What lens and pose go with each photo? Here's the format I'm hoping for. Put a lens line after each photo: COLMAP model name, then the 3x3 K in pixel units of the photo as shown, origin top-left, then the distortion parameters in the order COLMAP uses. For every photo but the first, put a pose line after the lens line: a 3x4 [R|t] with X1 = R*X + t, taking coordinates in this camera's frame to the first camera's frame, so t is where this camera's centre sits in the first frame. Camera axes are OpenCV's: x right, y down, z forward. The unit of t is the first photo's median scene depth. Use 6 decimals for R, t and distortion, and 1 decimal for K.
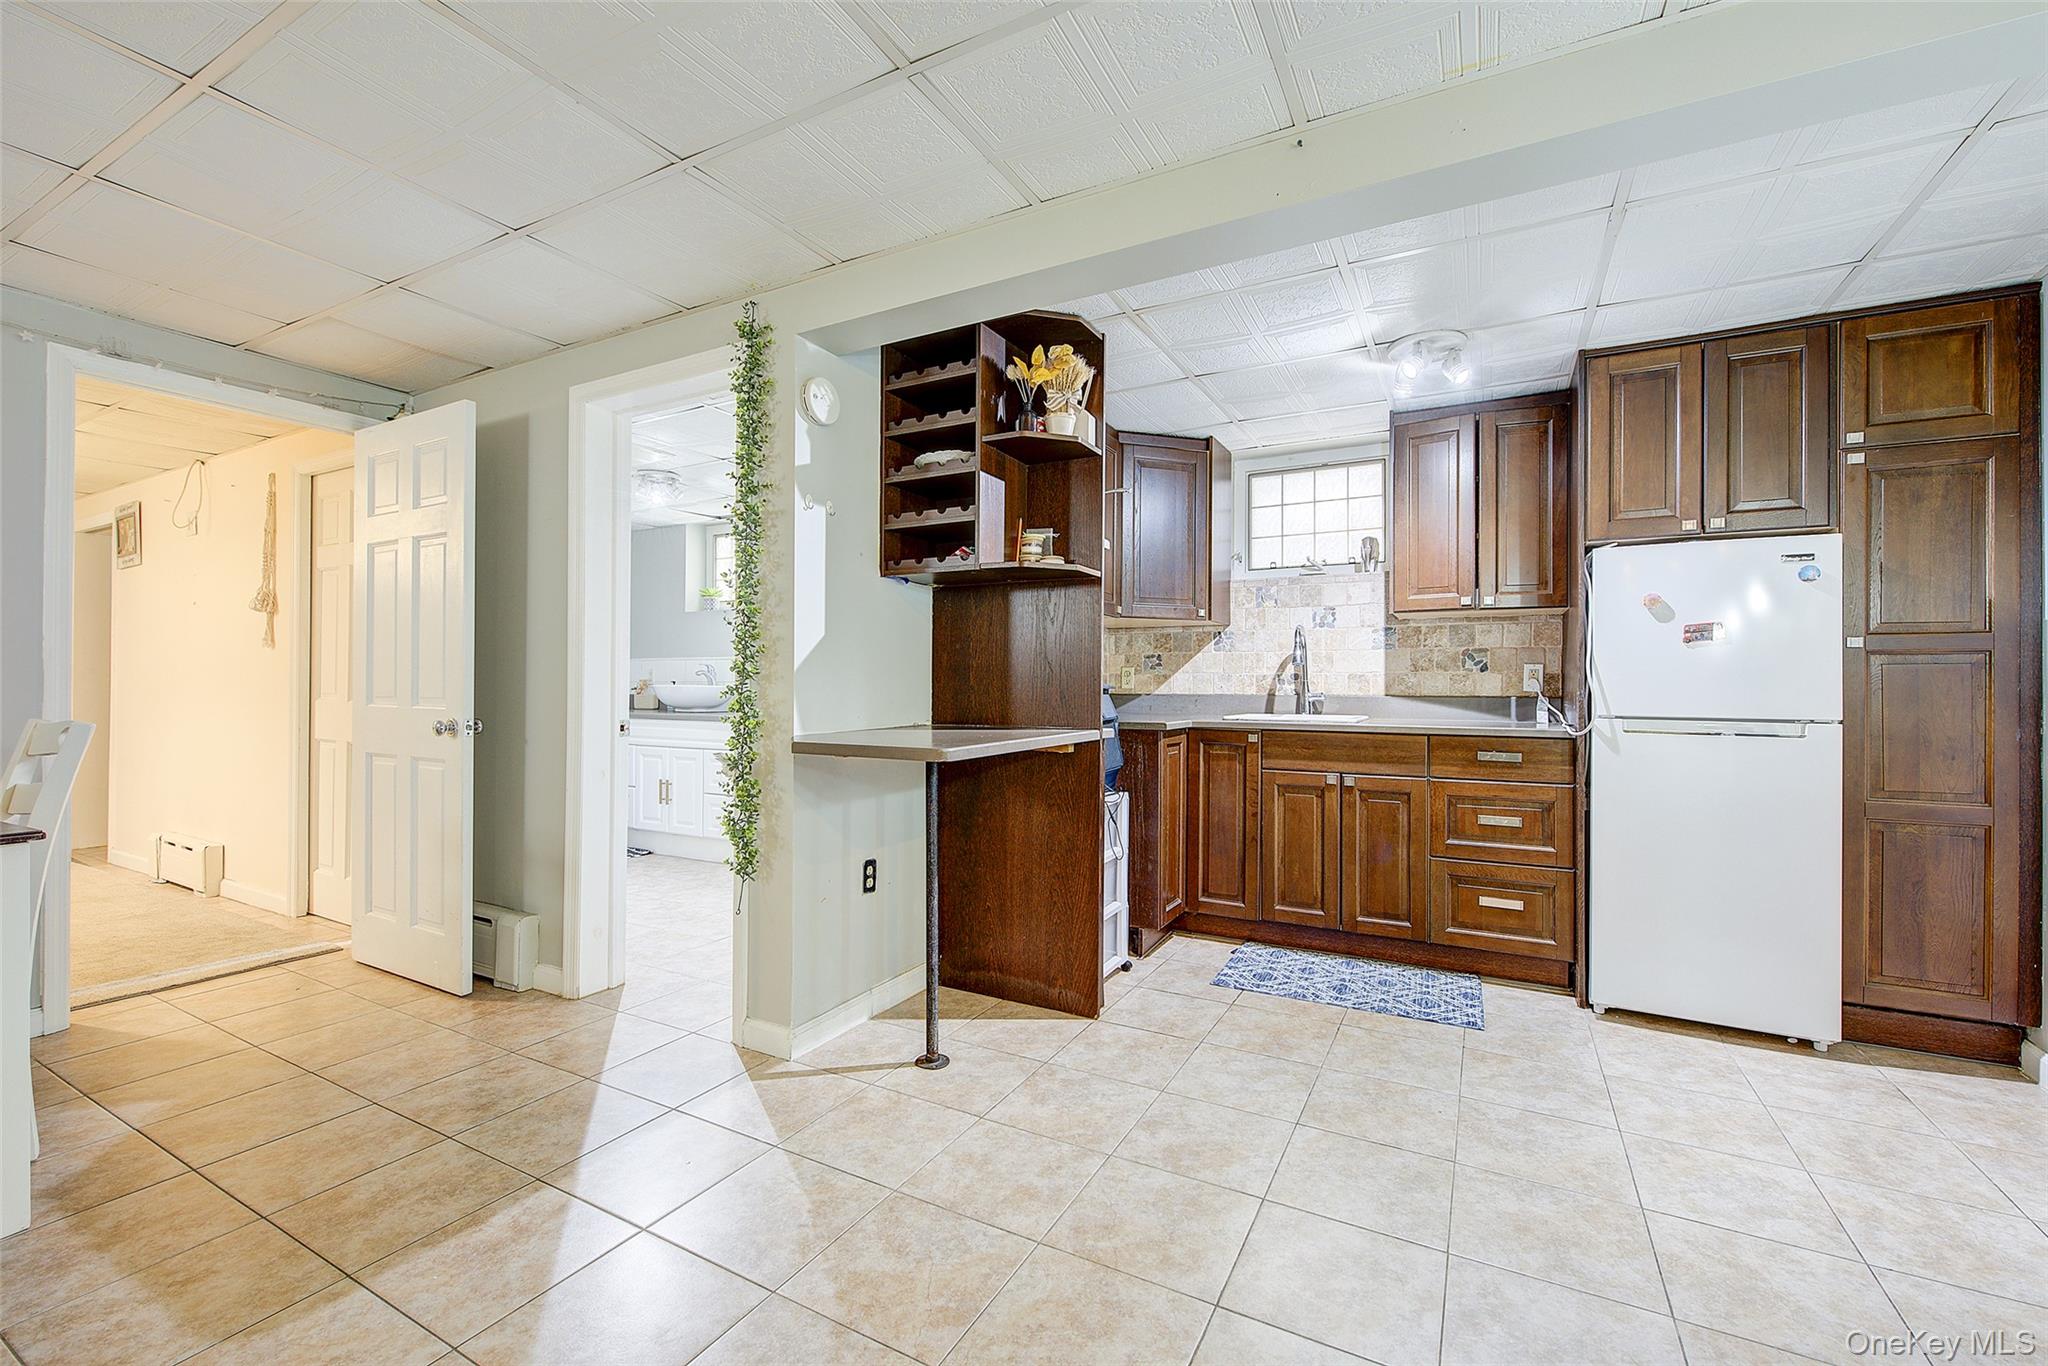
lens RADIAL K [[832.1, 0, 1022.5], [0, 832.1, 681.9], [0, 0, 1]] dist [-0.000499, -0.000002]
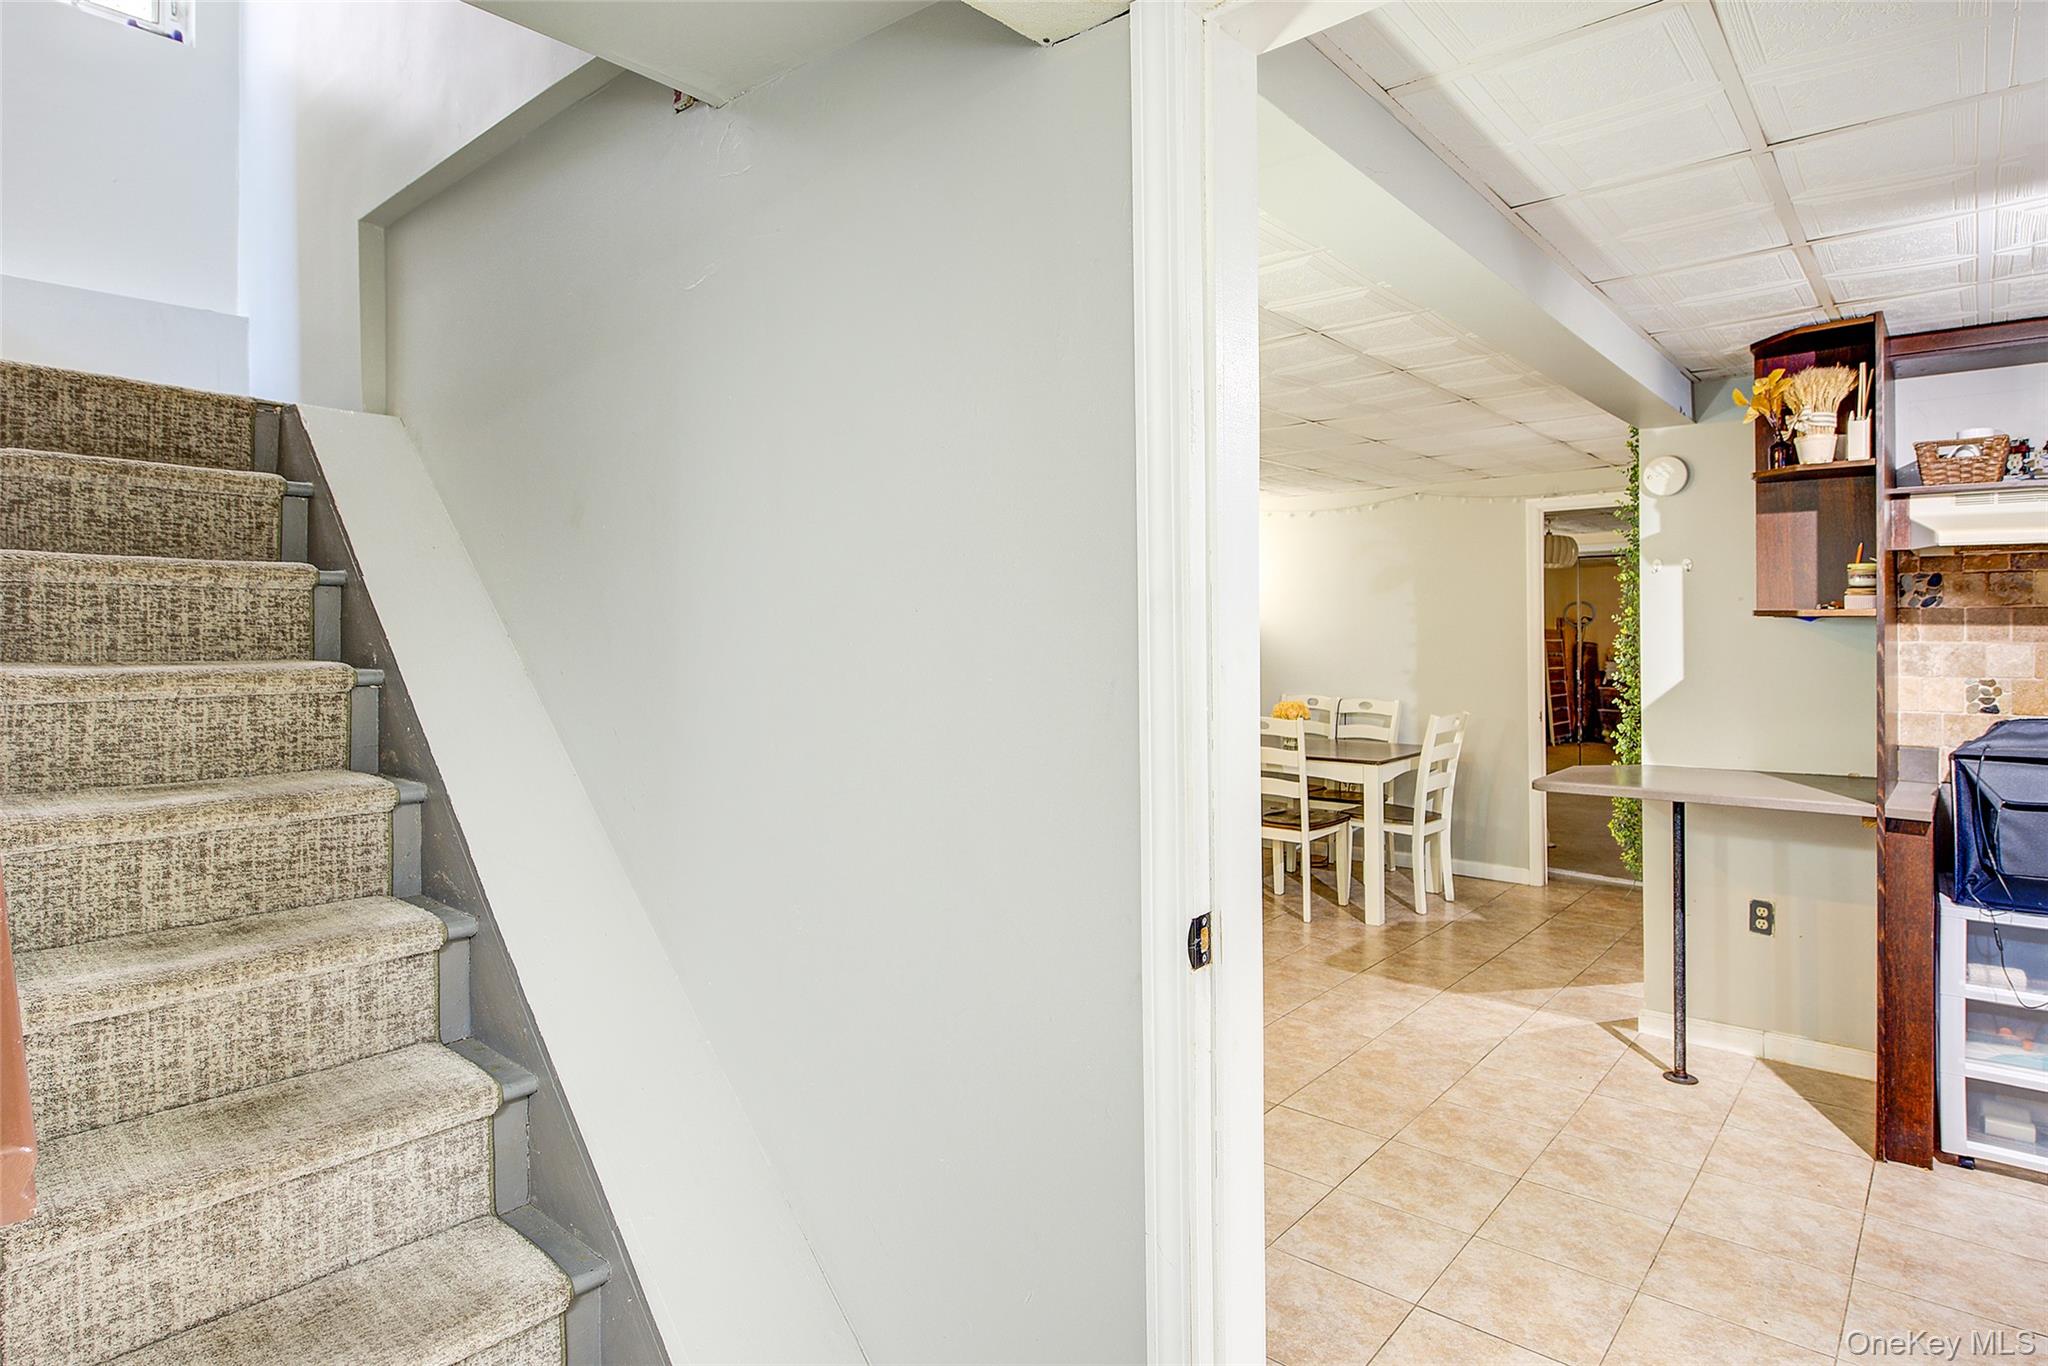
lens RADIAL K [[1166.9, 0, 1022.0], [0, 1166.9, 668.6], [0, 0, 1]] dist [0.002998, 0.000256]
pose [[-0.223276, 0.028248, -0.974346, 1.665319], [0.008202, 0.999599, 0.027100, -0.134001], [0.974721, -0.001941, -0.223418, 0.543160]]
